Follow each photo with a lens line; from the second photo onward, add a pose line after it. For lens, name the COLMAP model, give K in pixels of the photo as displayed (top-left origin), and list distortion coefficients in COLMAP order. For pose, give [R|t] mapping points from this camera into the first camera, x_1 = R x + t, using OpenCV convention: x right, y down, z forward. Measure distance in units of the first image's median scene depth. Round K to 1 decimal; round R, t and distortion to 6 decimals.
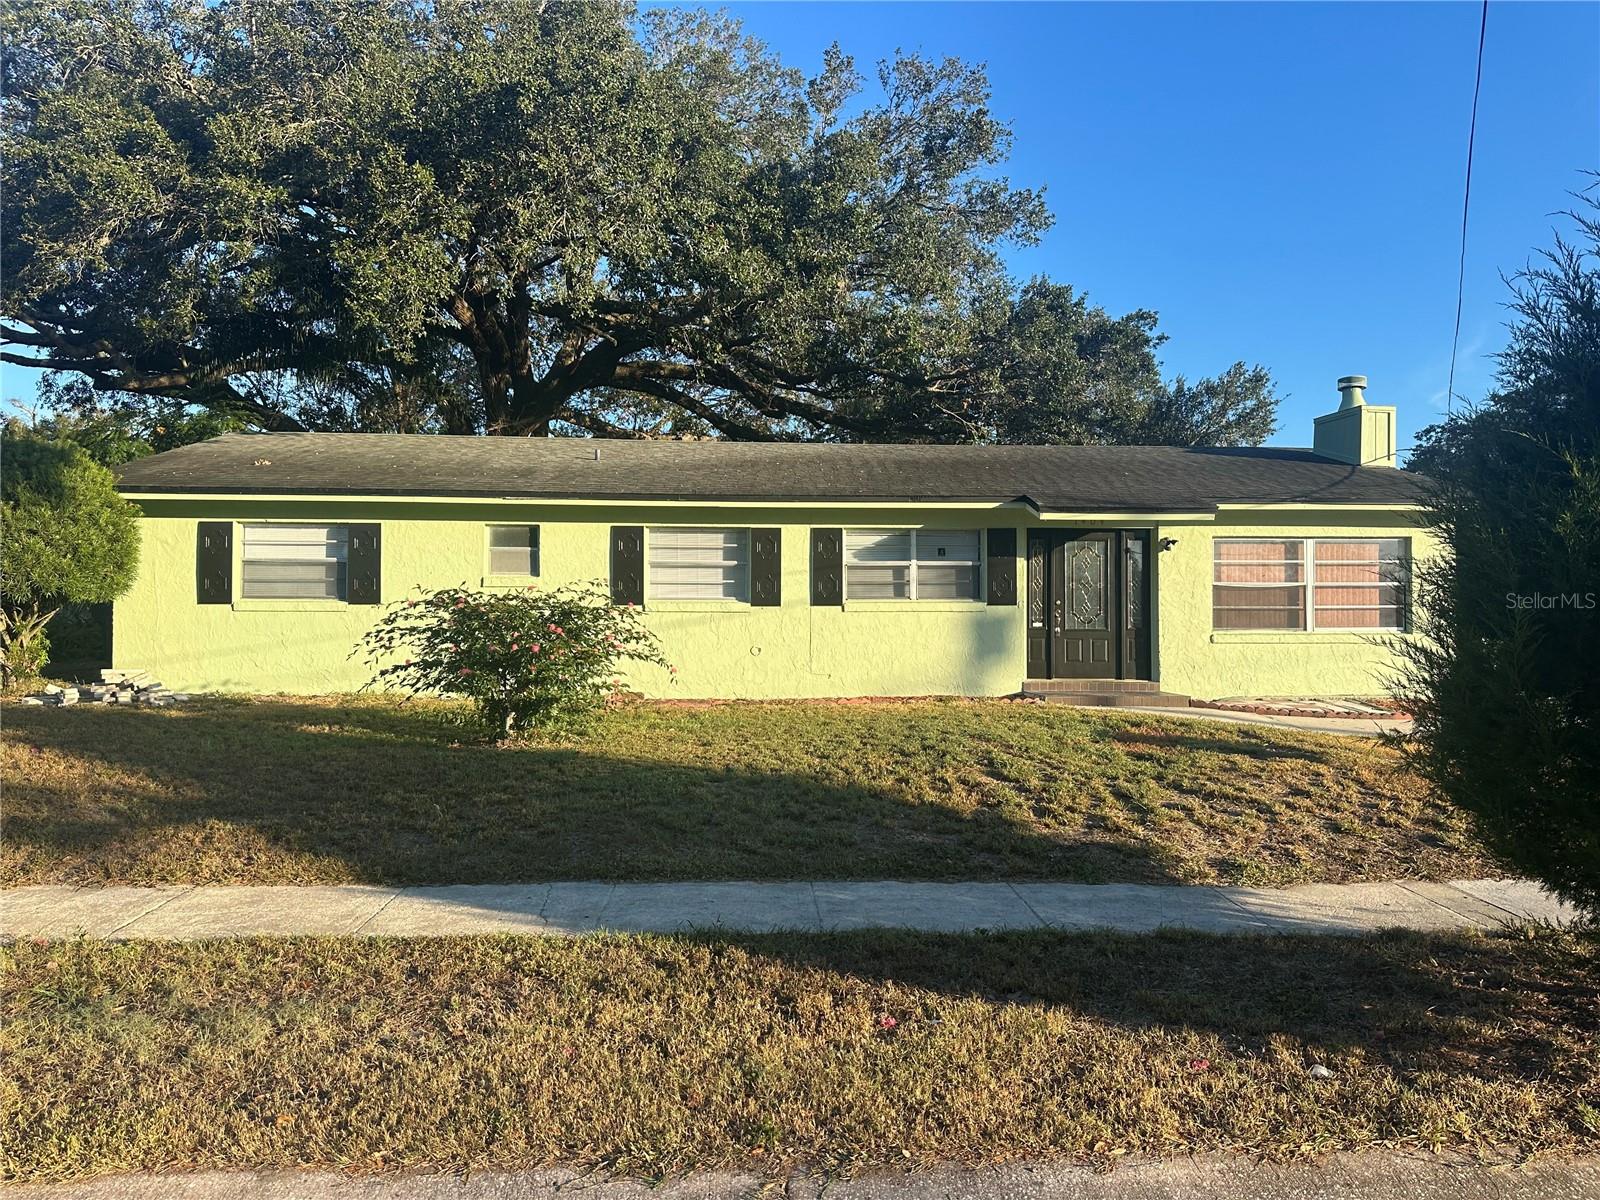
lens RADIAL K [[1115.2, 0, 800.0], [0, 1115.2, 600.0], [0, 0, 1]] dist [0.107004, -0.143190]
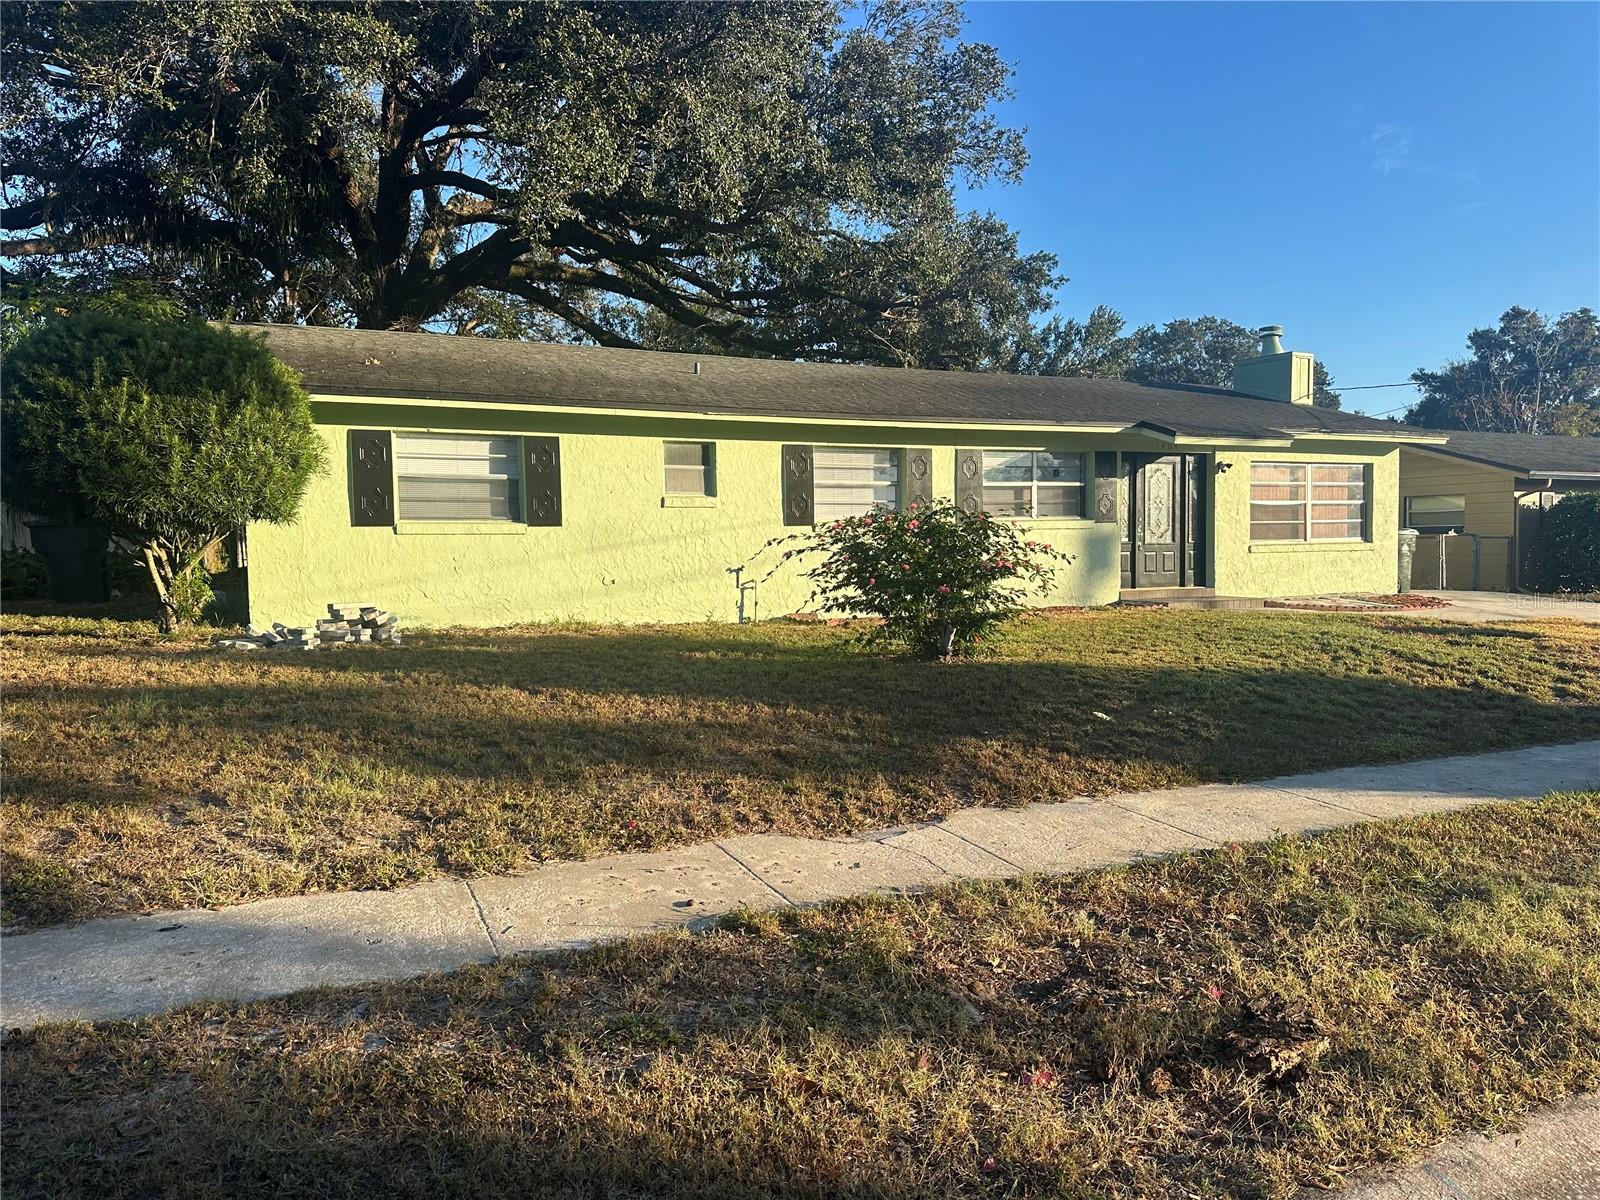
lens RADIAL K [[1115.2, 0, 800.0], [0, 1115.2, 600.0], [0, 0, 1]] dist [0.107004, -0.143190]
pose [[0.931044, -0.031463, 0.363547, -0.507658], [0.002985, 0.996899, 0.078633, -0.007121], [-0.364894, -0.072125, 0.928251, 0.073885]]
